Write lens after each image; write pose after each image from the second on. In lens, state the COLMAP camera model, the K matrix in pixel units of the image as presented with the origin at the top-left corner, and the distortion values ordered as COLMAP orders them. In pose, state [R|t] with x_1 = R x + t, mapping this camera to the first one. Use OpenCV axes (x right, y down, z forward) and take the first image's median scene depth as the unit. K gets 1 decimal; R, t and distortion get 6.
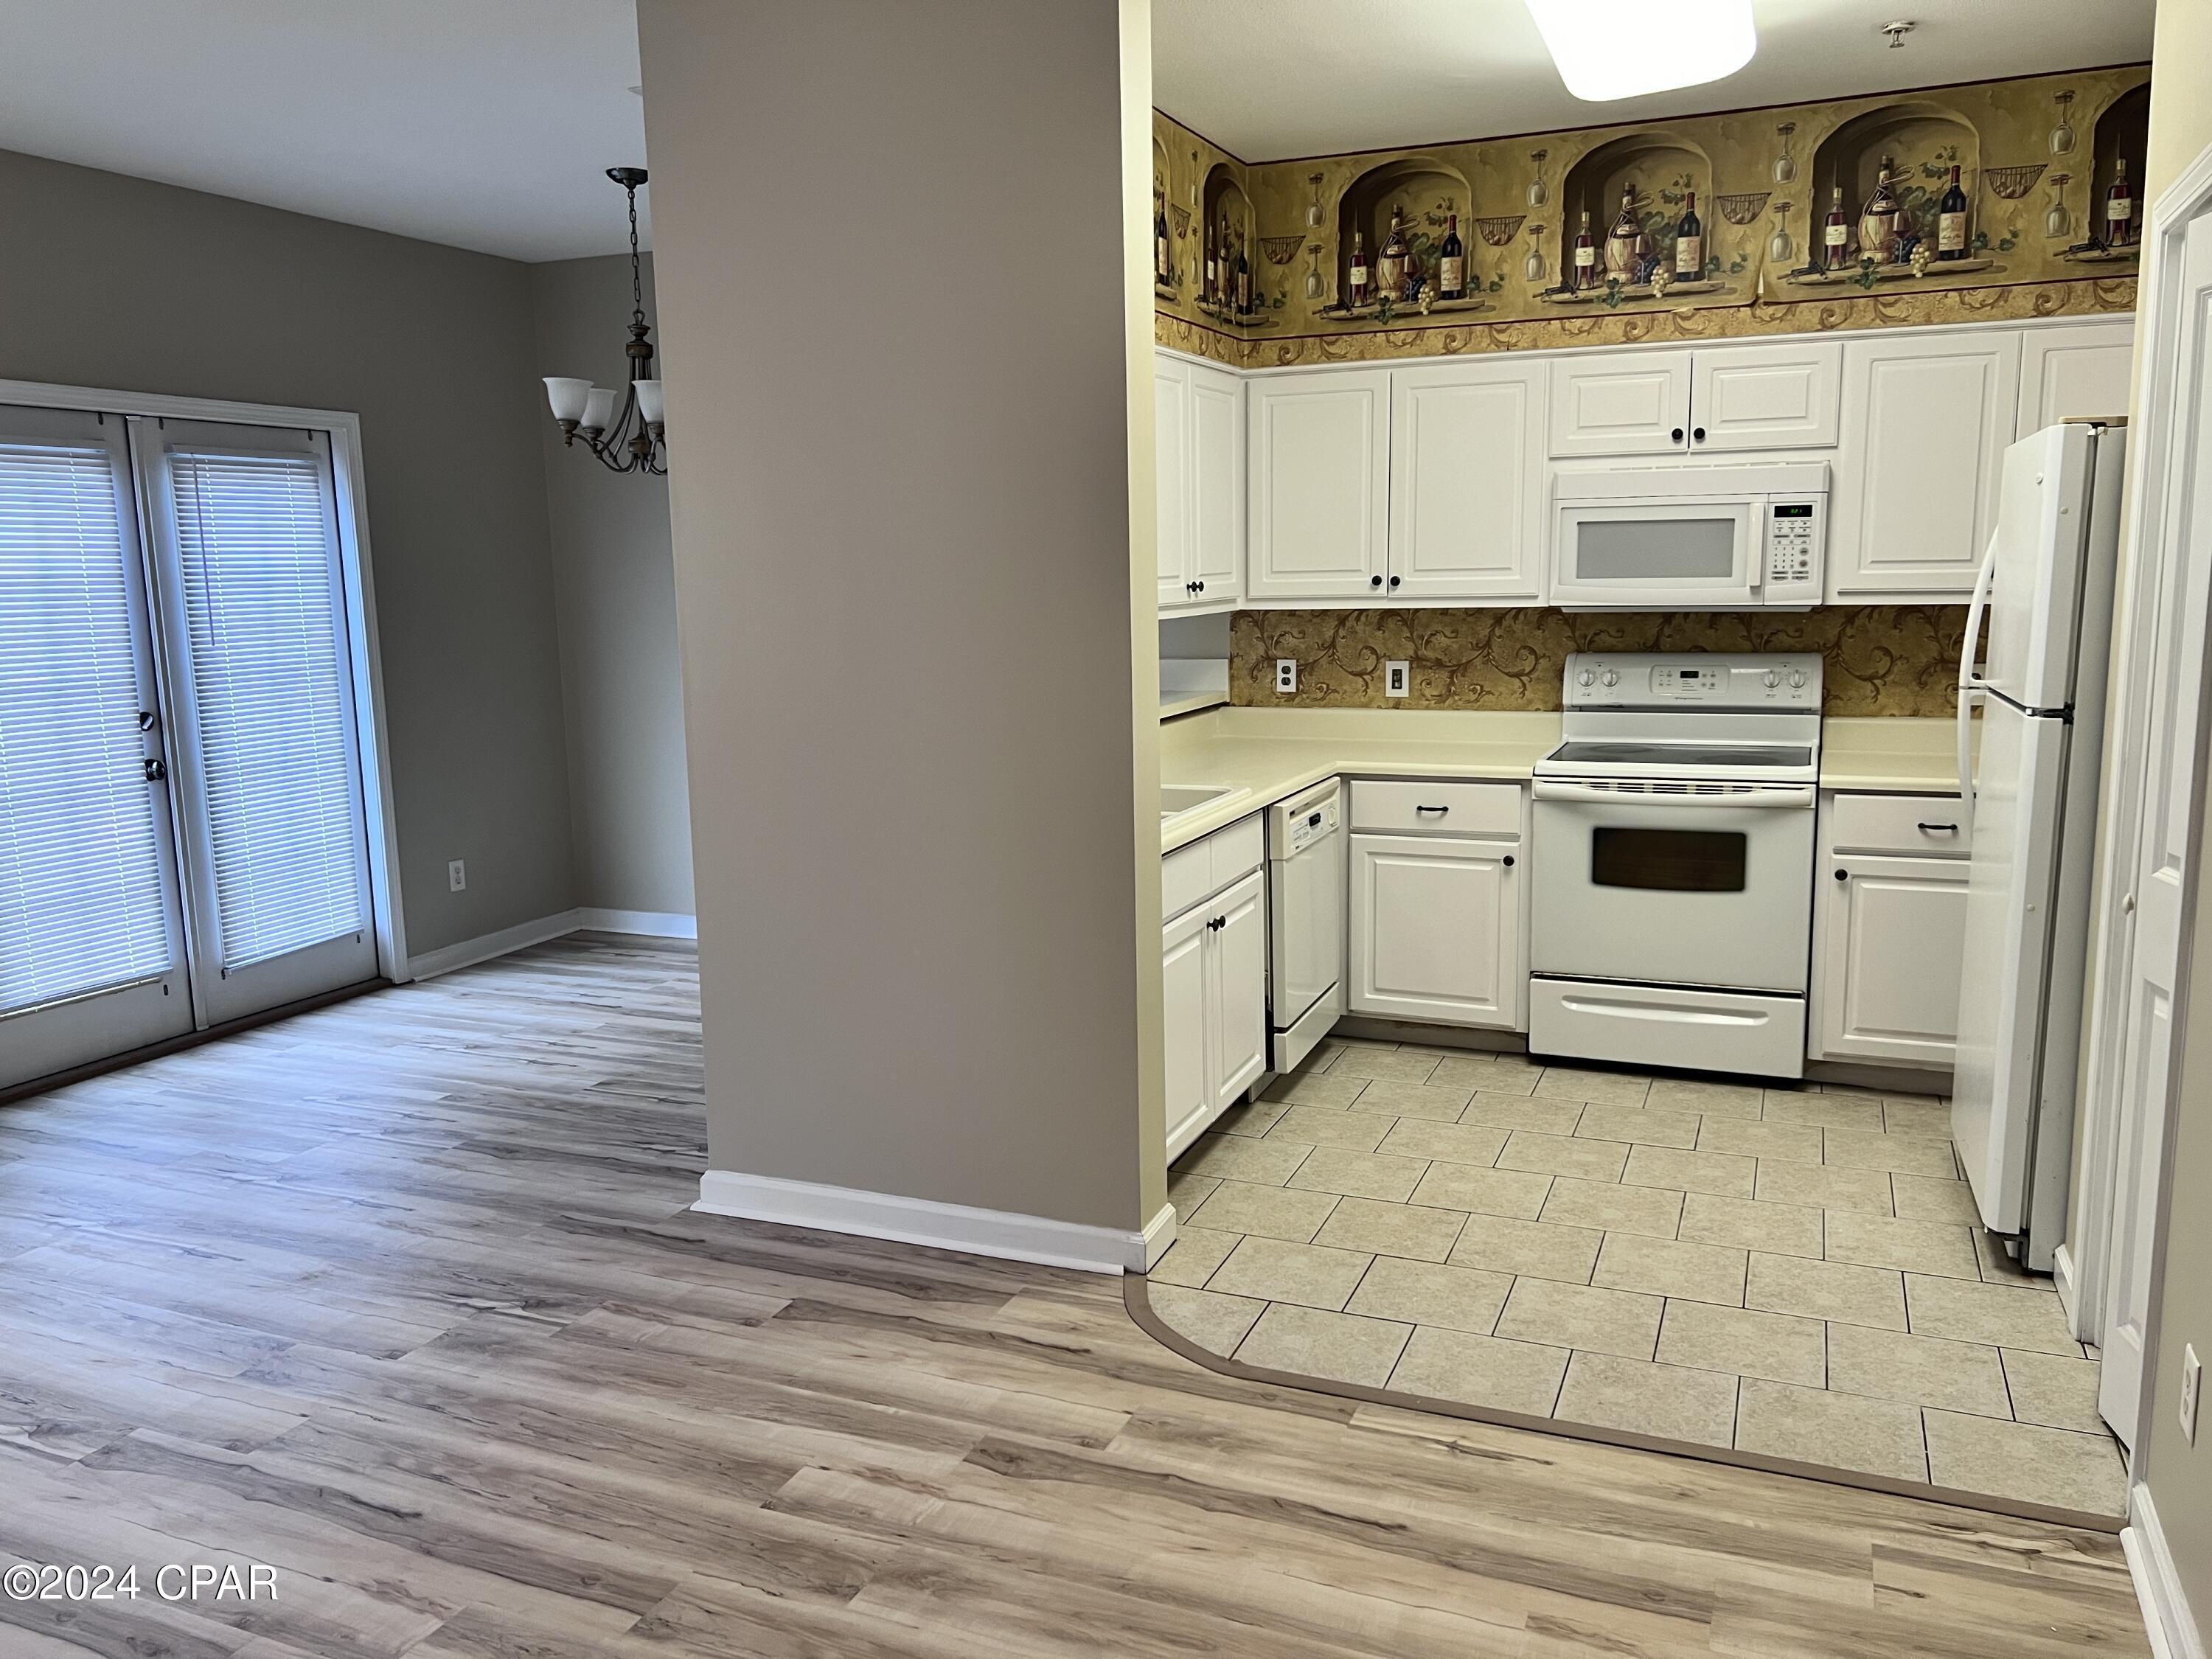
lens RADIAL K [[1638.7, 0, 1092.5], [0, 1638.7, 833.1], [0, 0, 1]] dist [0.040085, -0.059455]
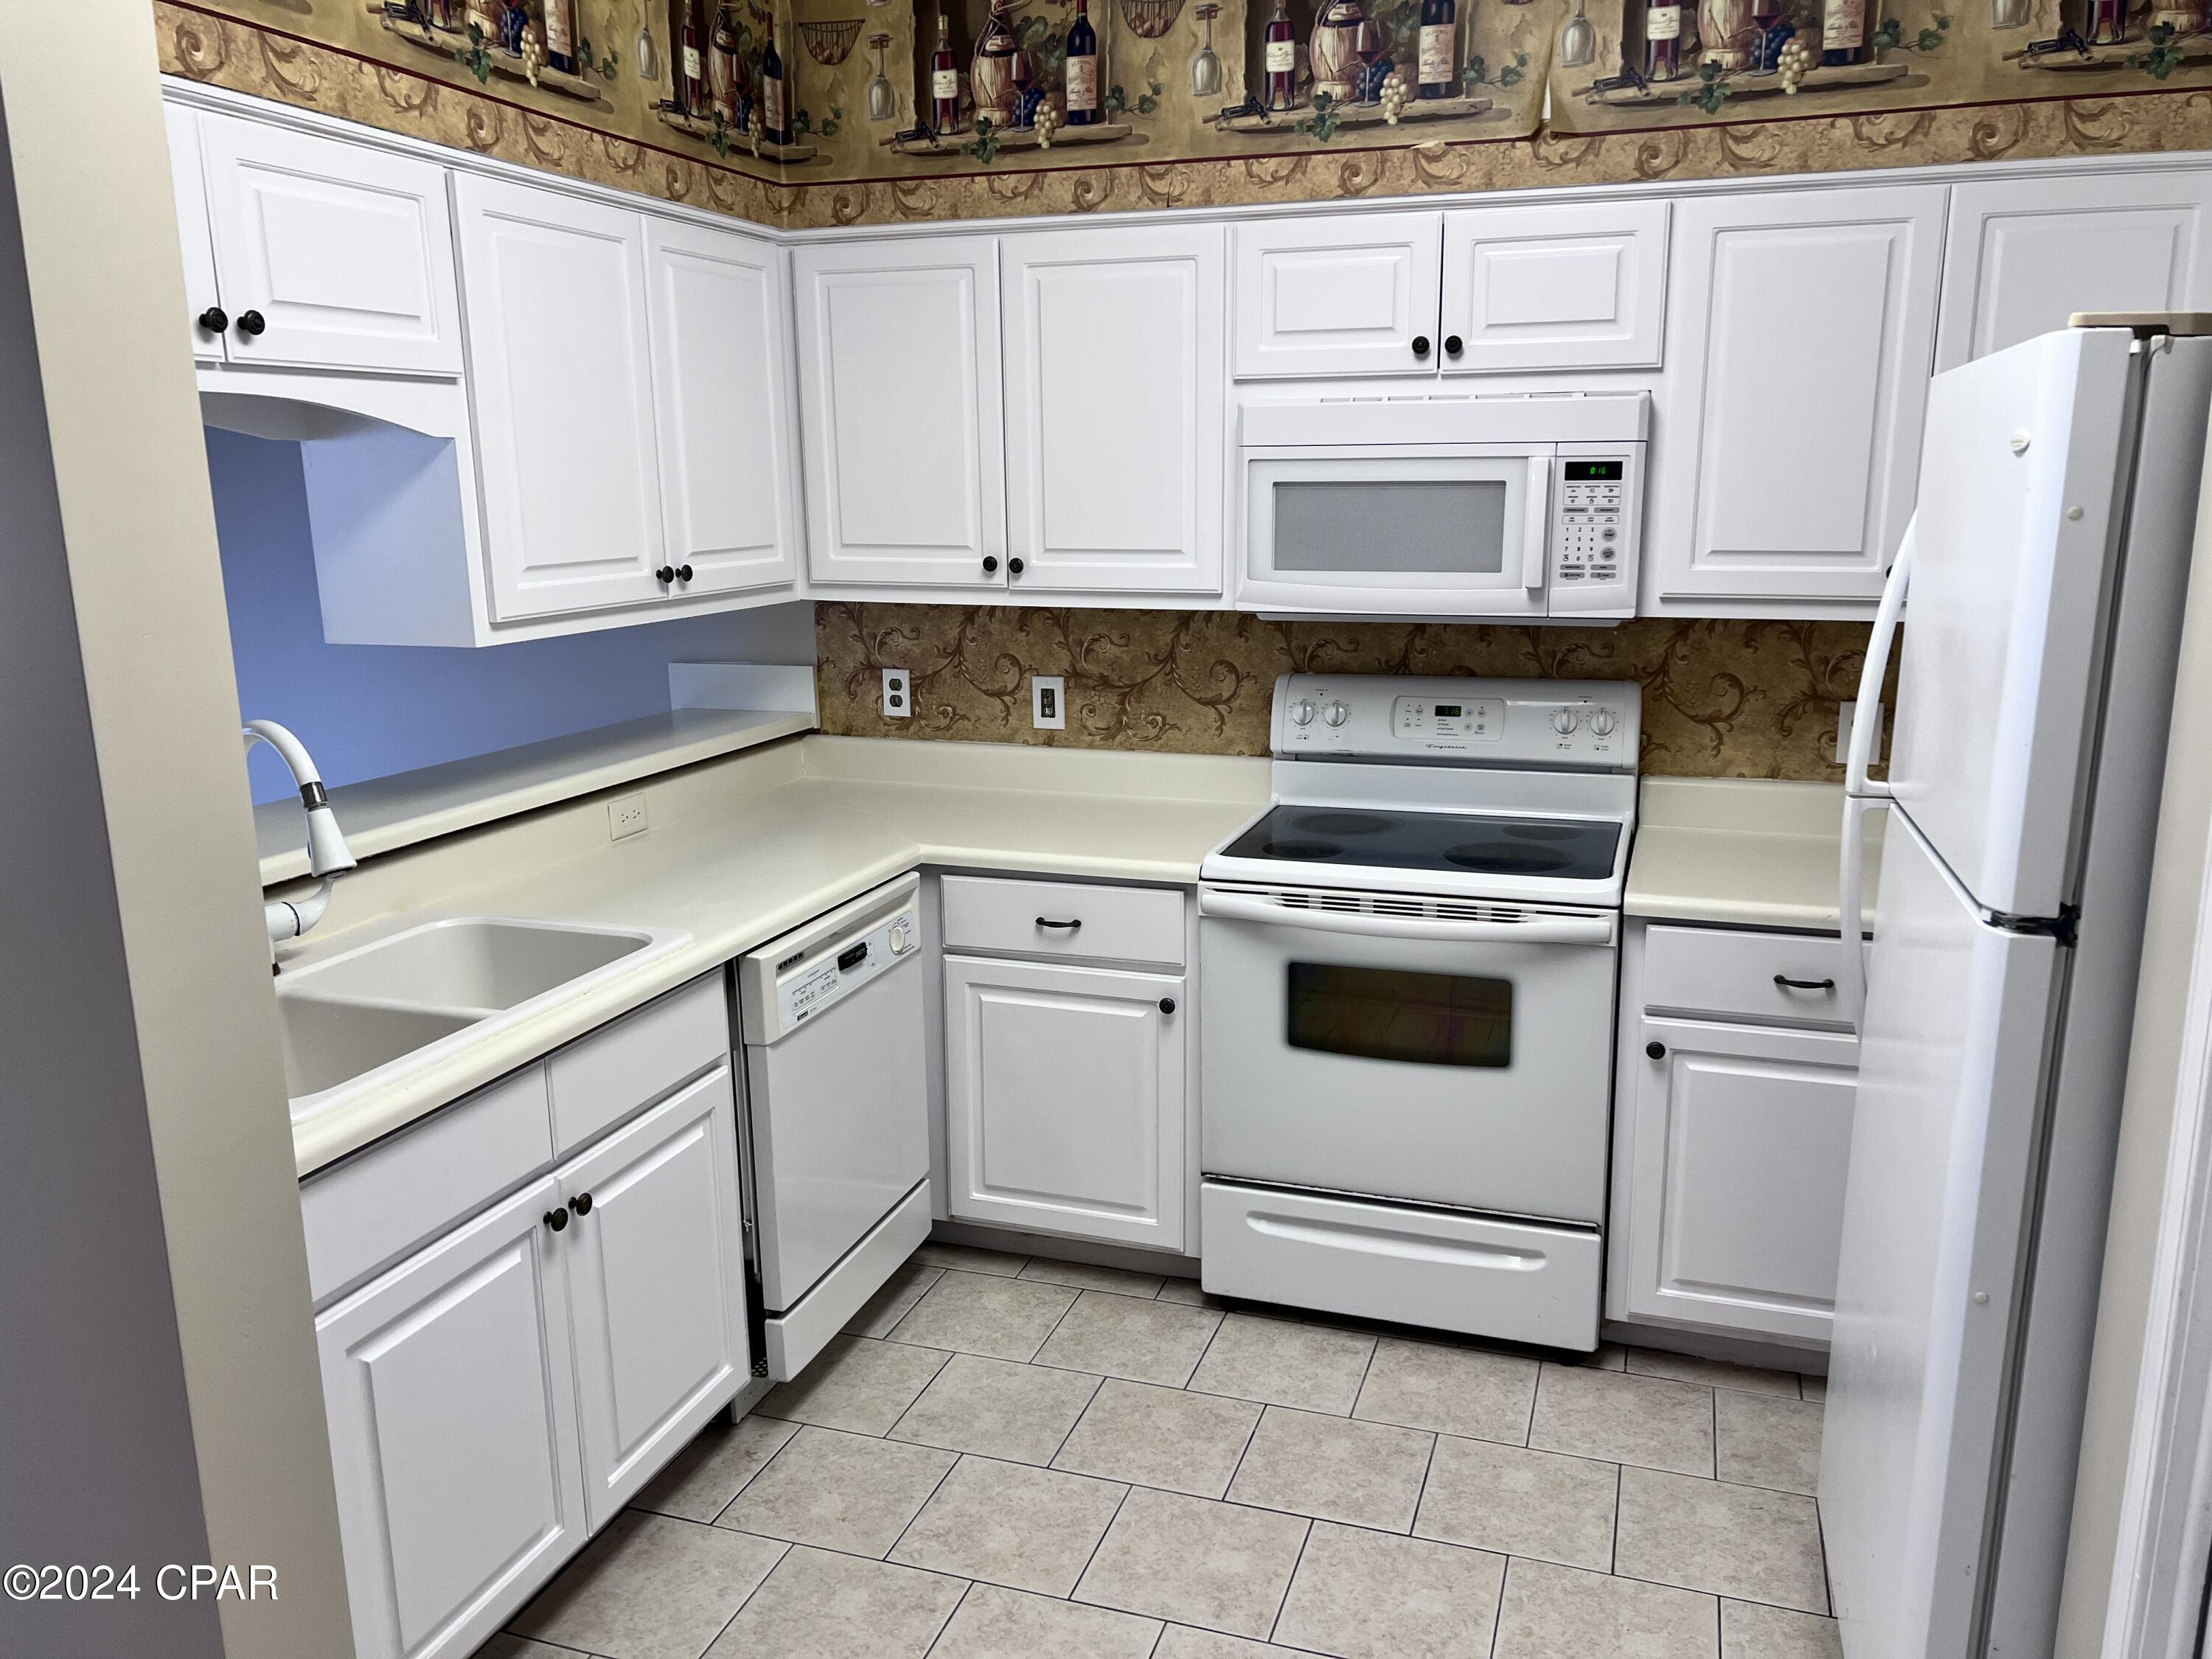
lens RADIAL K [[1638.7, 0, 1114.2], [0, 1638.7, 832.8], [0, 0, 1]] dist [0.040085, -0.059455]
pose [[0.996785, -0.006881, 0.079830, 0.185982], [0.002835, 0.998710, 0.050694, -0.087103], [-0.080076, -0.050305, 0.995519, 0.369207]]
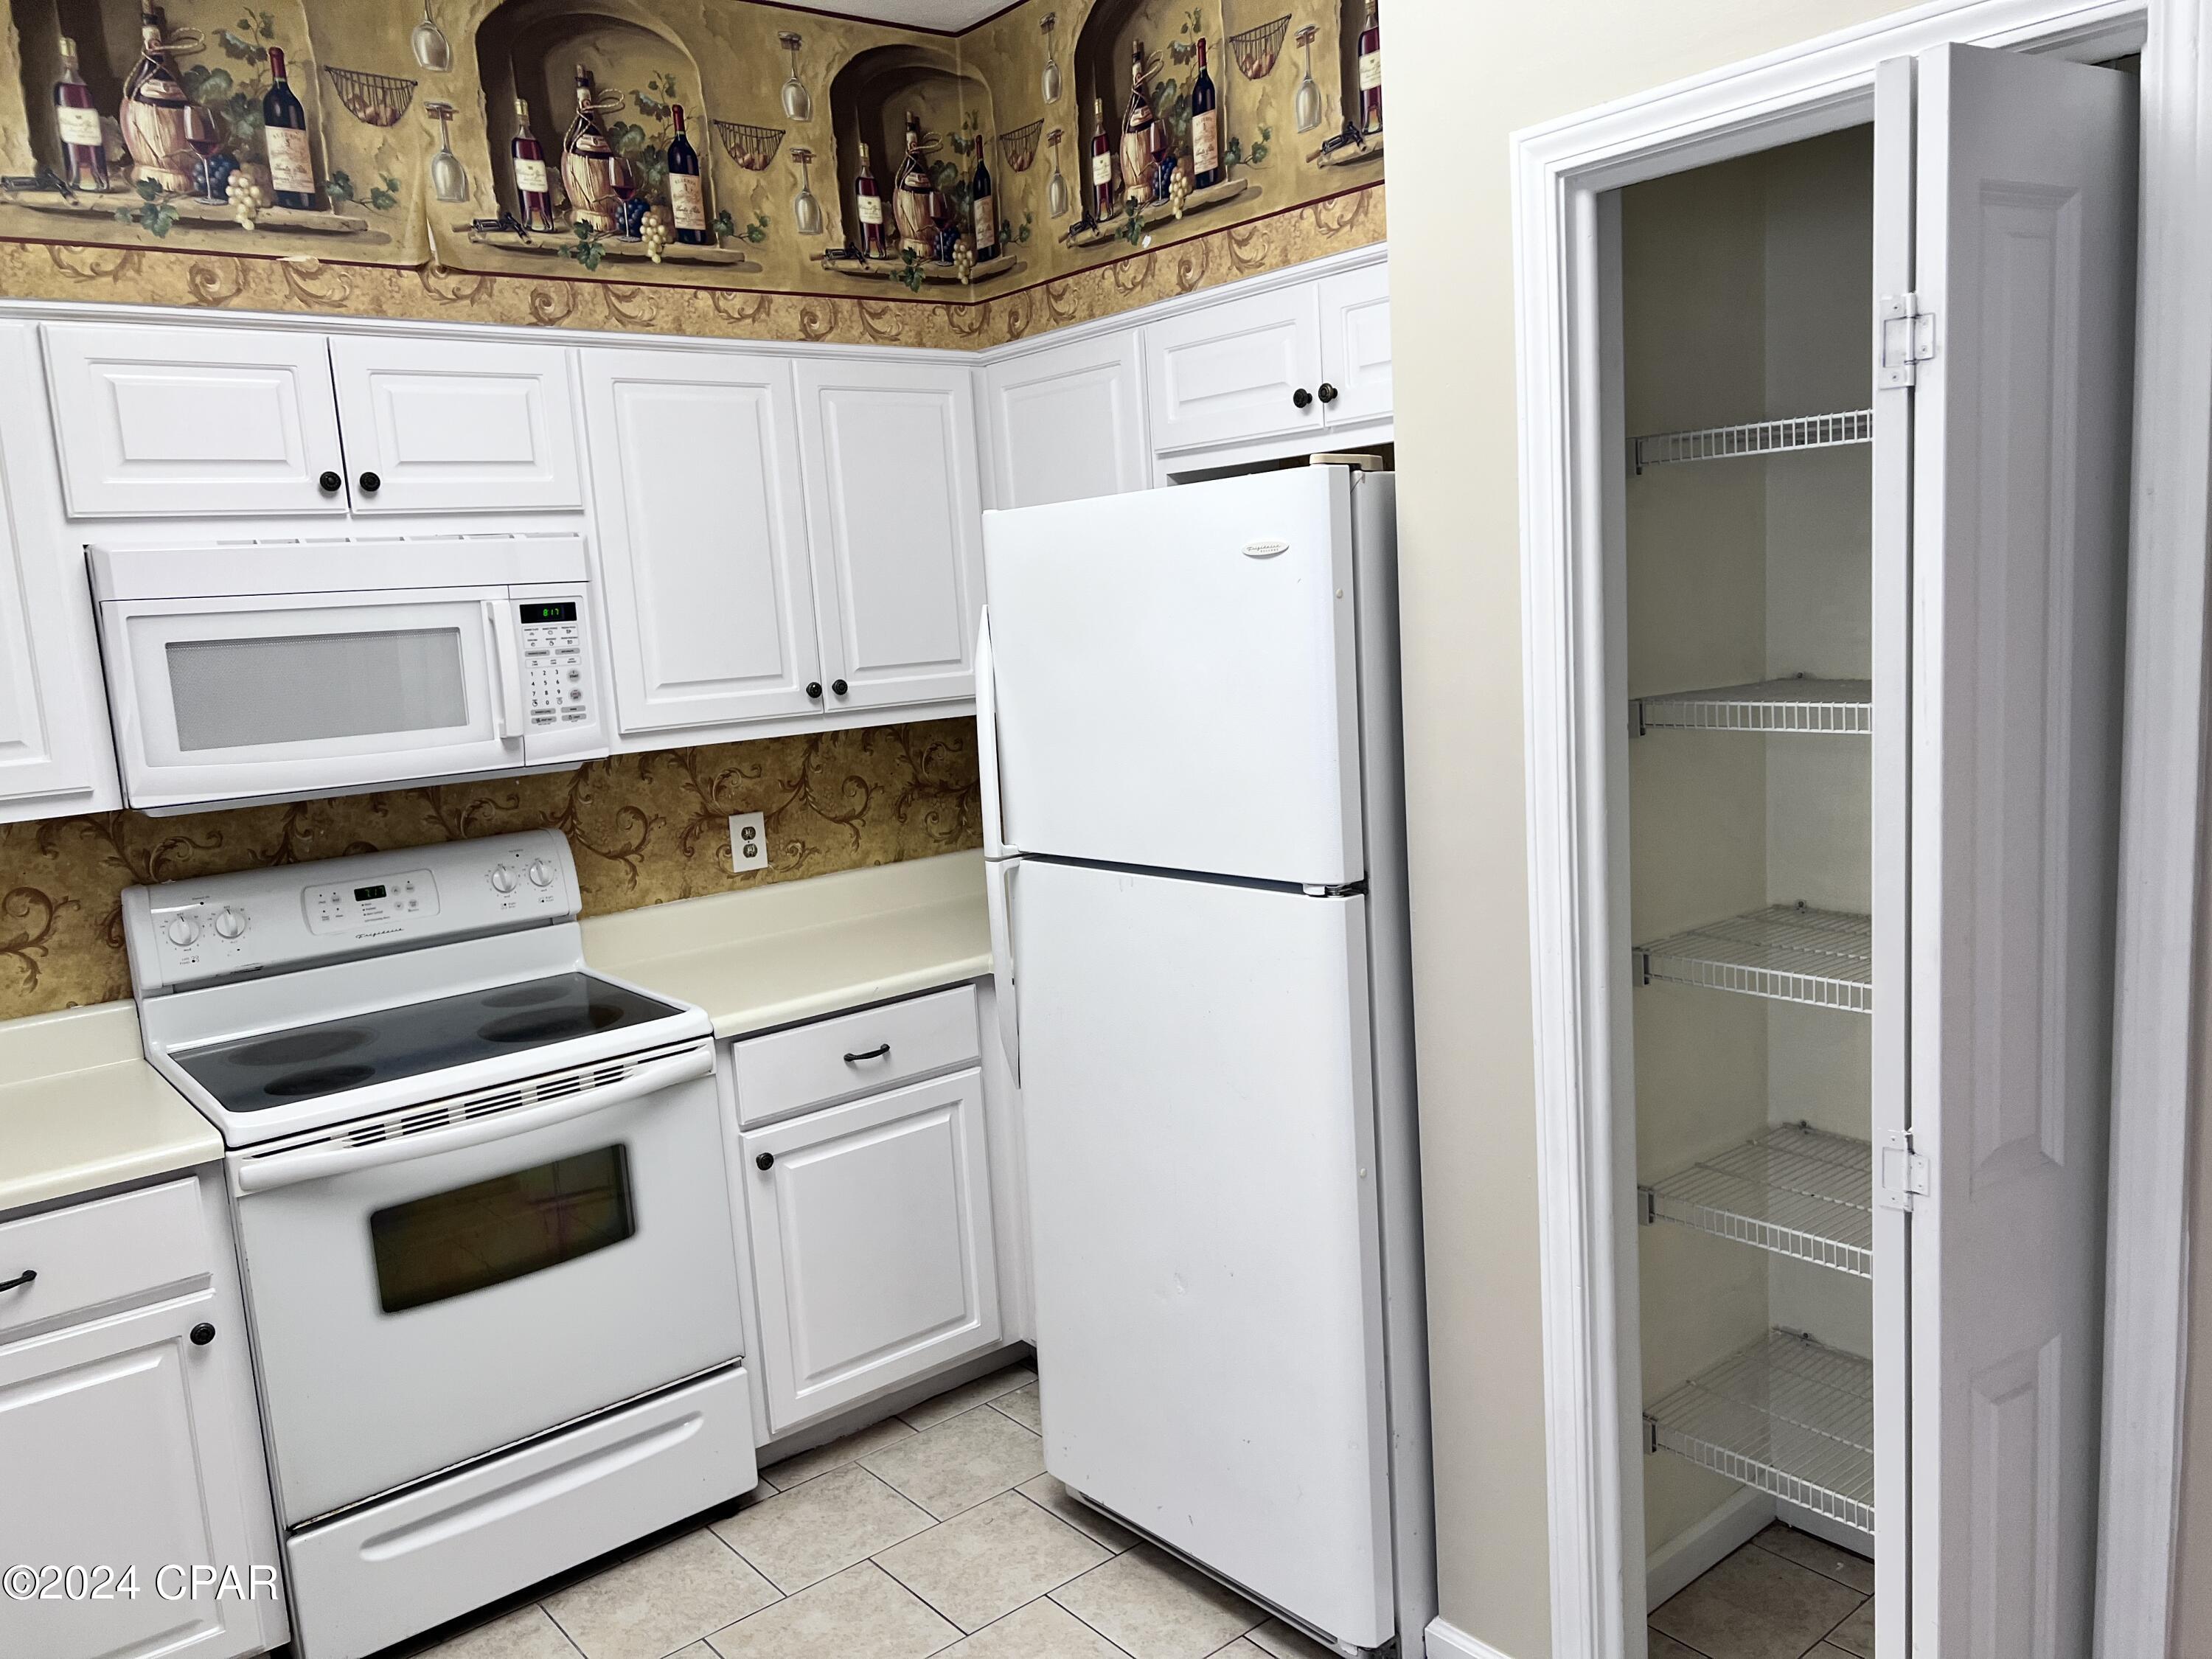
lens RADIAL K [[1638.7, 0, 1122.2], [0, 1638.7, 838.2], [0, 0, 1]] dist [0.040085, -0.059455]
pose [[0.450367, -0.142090, 0.881465, -0.033879], [0.198223, 0.978530, 0.056459, -0.102914], [-0.870561, 0.149299, 0.468863, 0.526876]]
